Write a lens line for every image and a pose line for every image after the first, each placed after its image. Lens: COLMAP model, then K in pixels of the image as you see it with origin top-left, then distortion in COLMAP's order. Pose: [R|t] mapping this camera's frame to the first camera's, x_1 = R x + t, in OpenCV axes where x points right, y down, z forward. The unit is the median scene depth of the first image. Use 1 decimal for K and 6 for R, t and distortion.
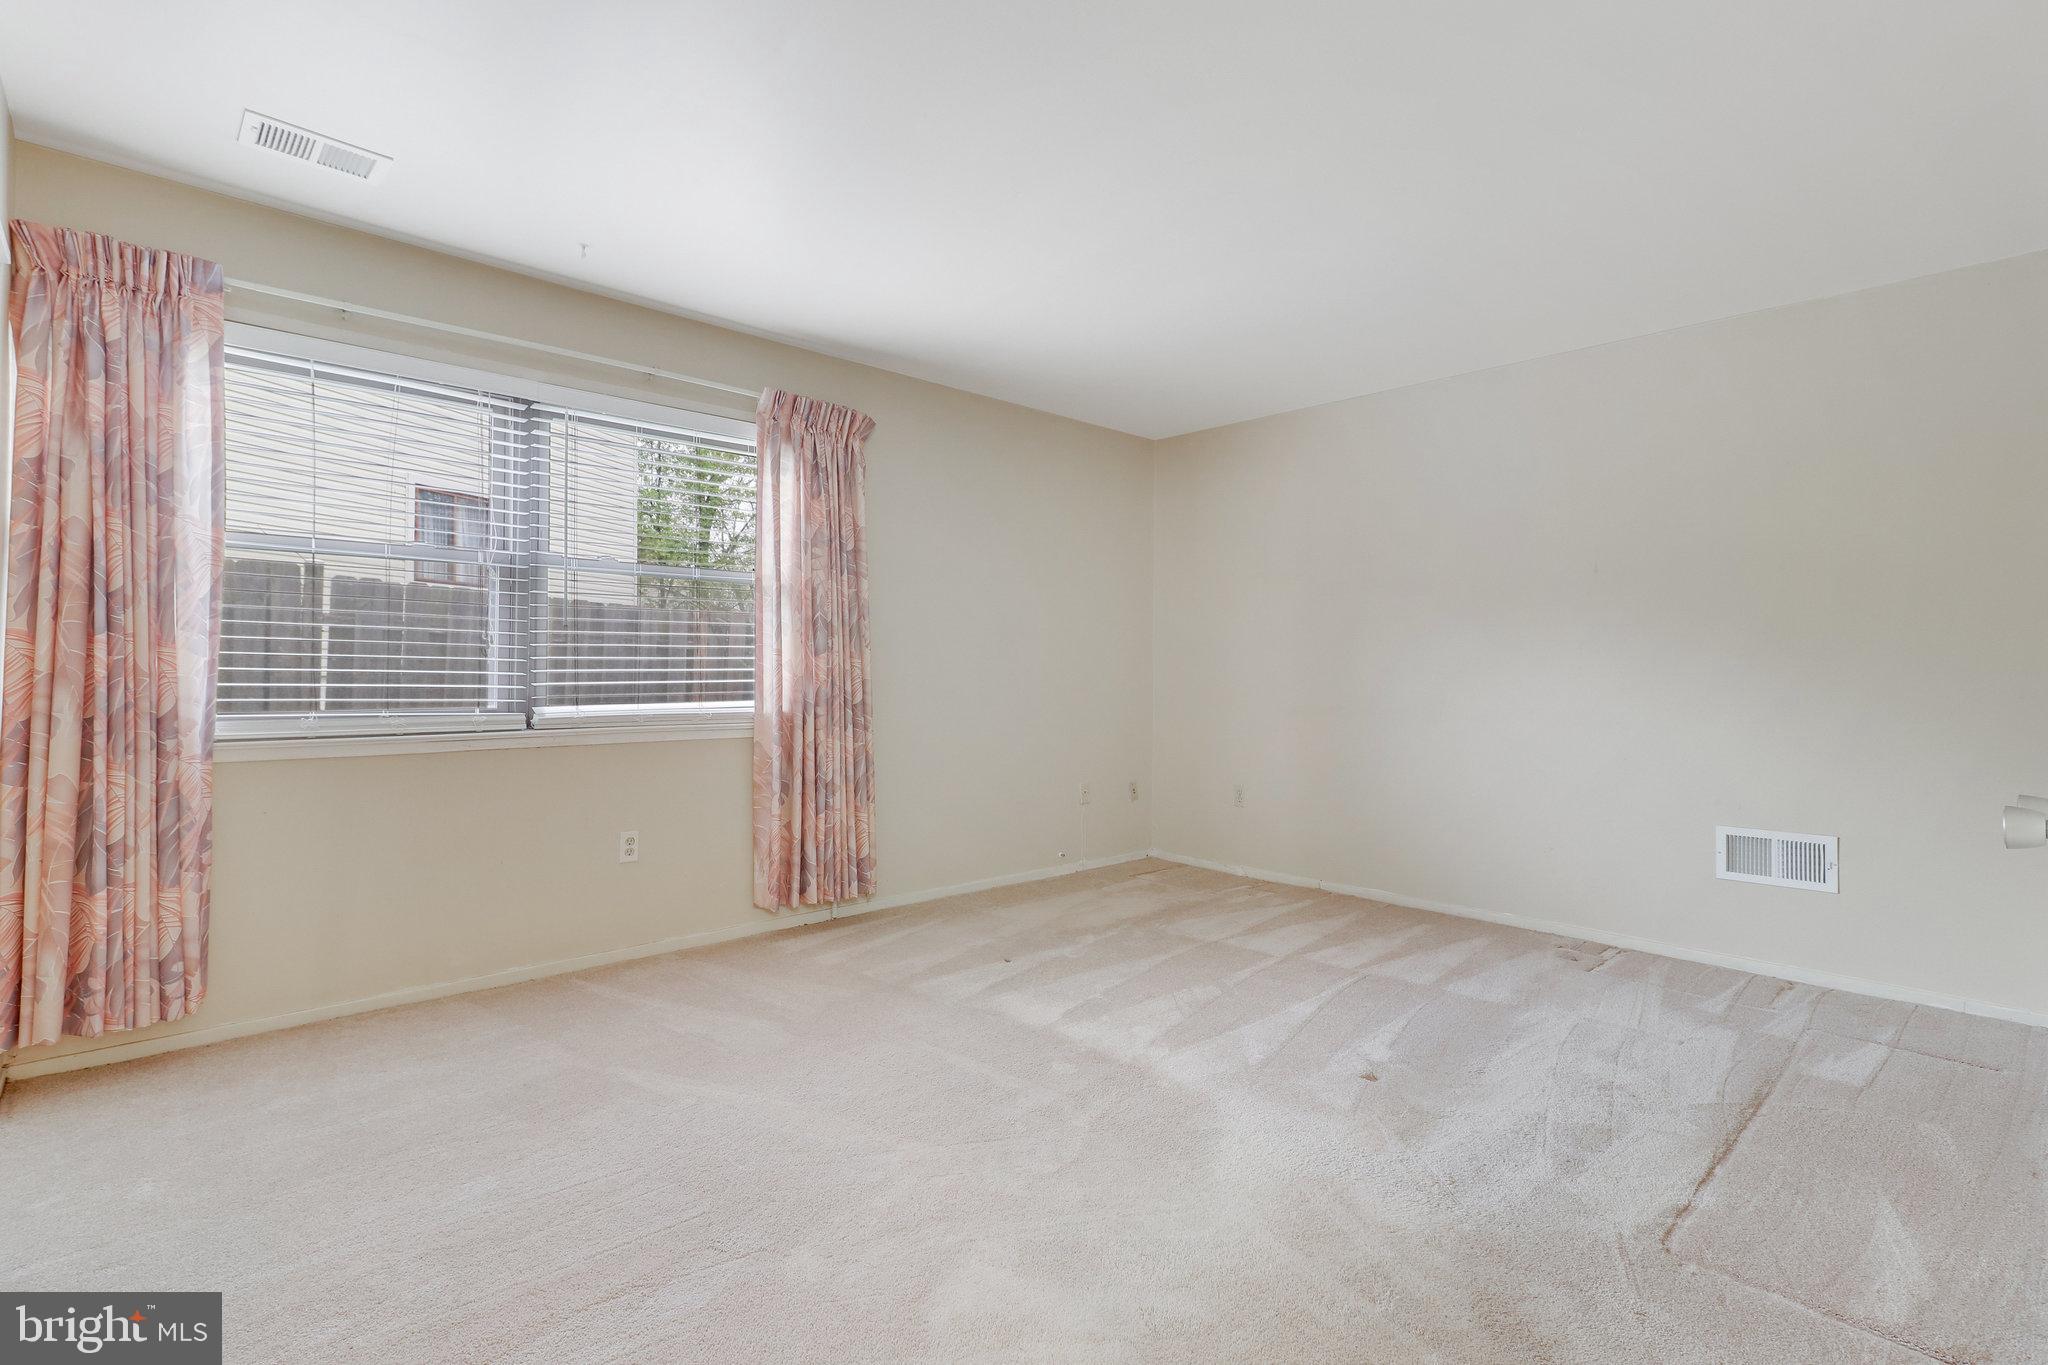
lens RADIAL K [[955.3, 0, 1022.3], [0, 955.3, 672.8], [0, 0, 1]] dist [0.008532, -0.002344]
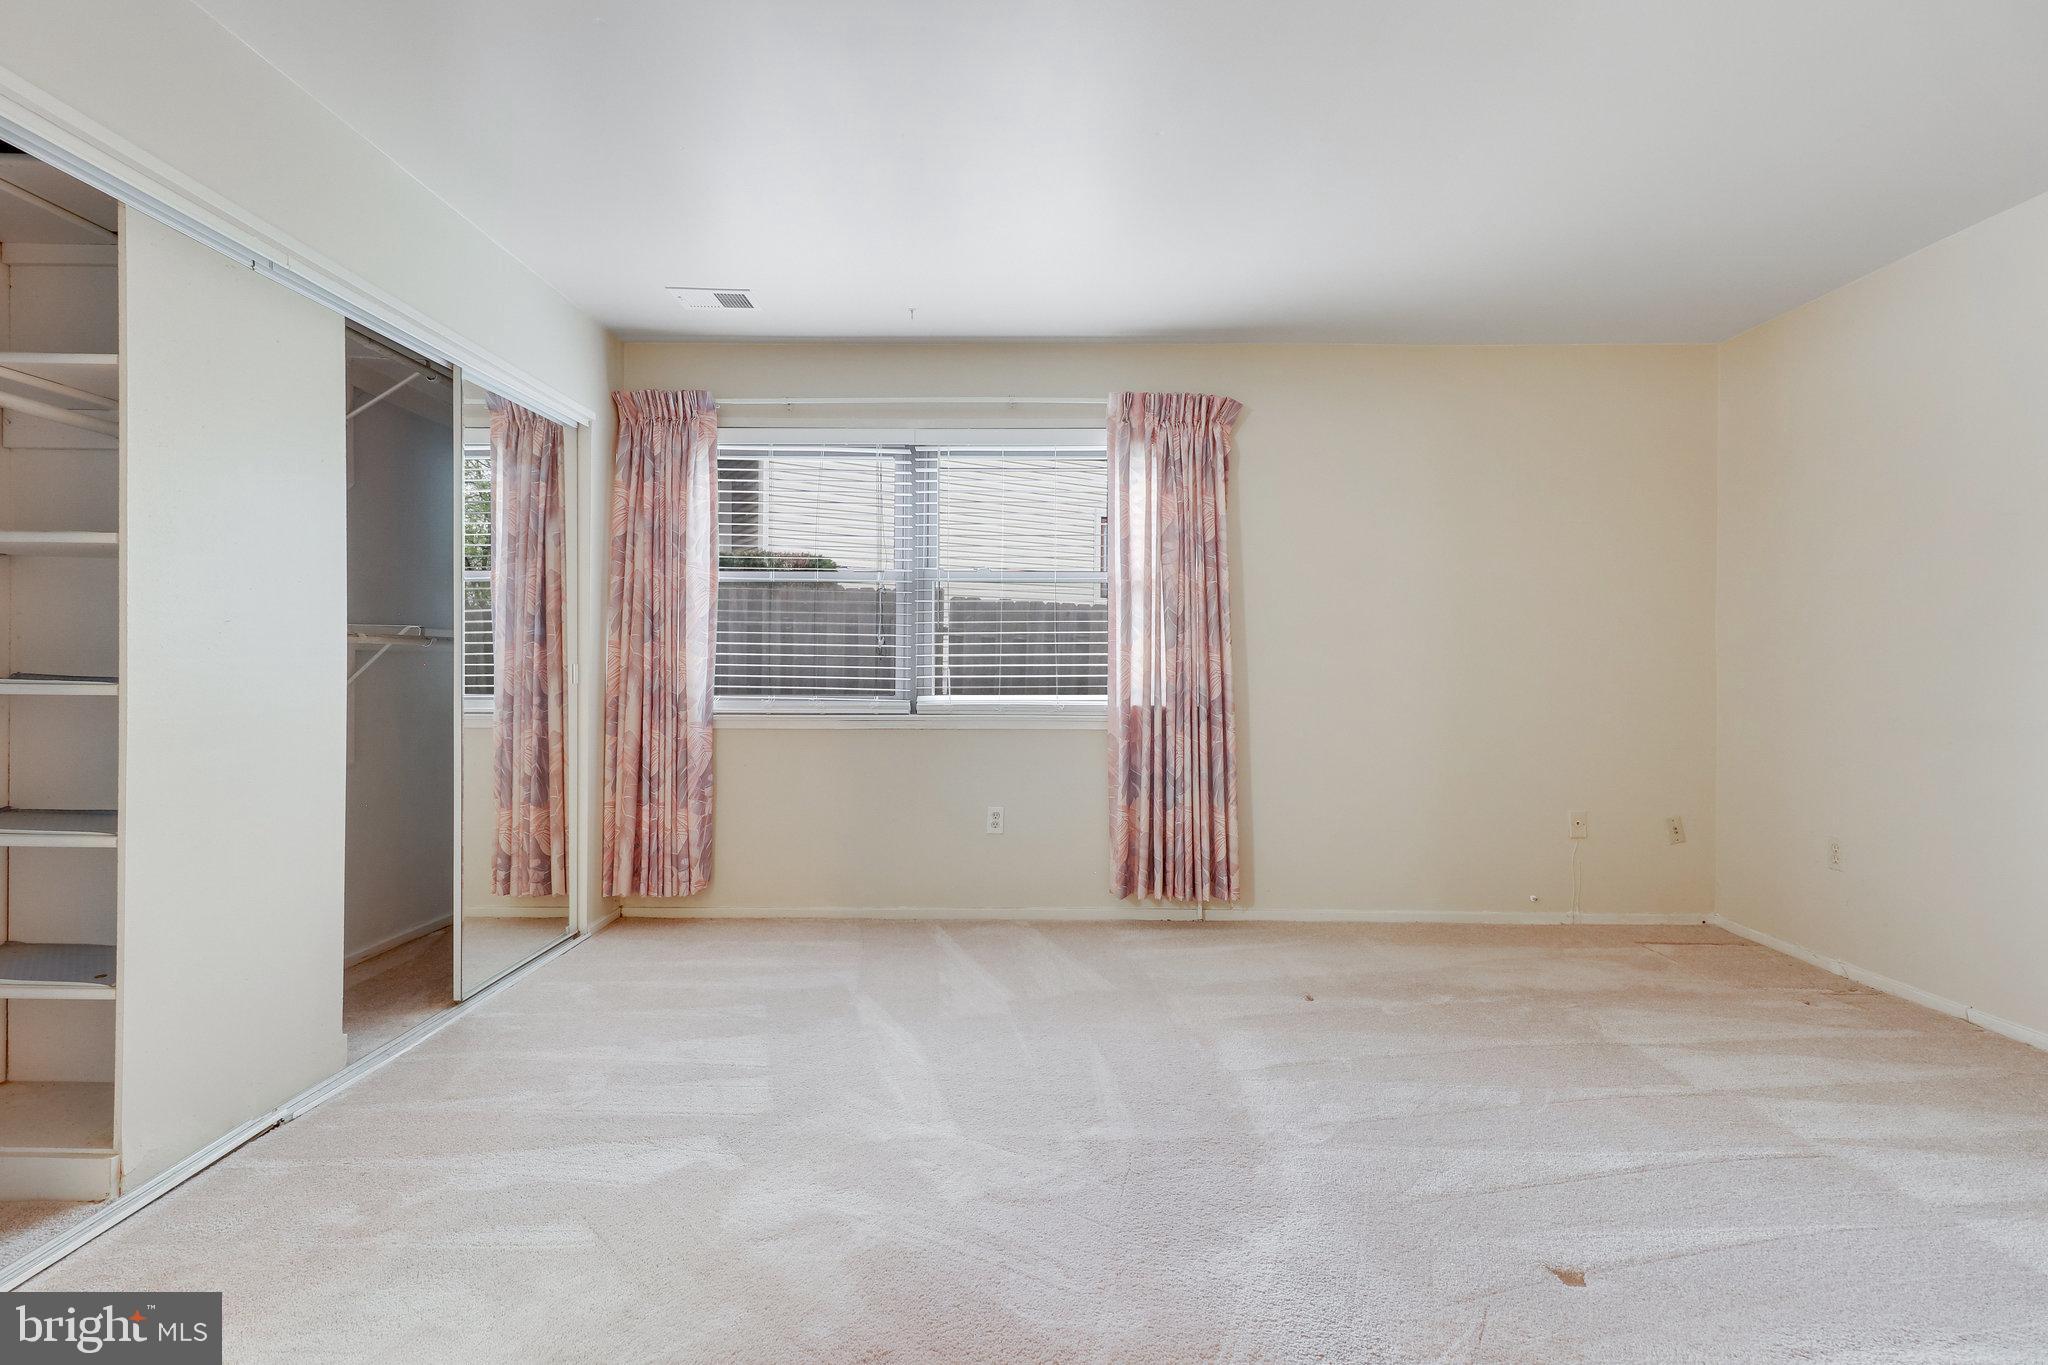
lens RADIAL K [[955.3, 0, 1031.0], [0, 955.3, 673.1], [0, 0, 1]] dist [0.008532, -0.002344]
pose [[0.731579, 0.001393, -0.681755, 0.419324], [-0.000976, 0.999999, 0.000996, 0.005436], [0.681756, -0.000064, 0.731580, 0.204409]]
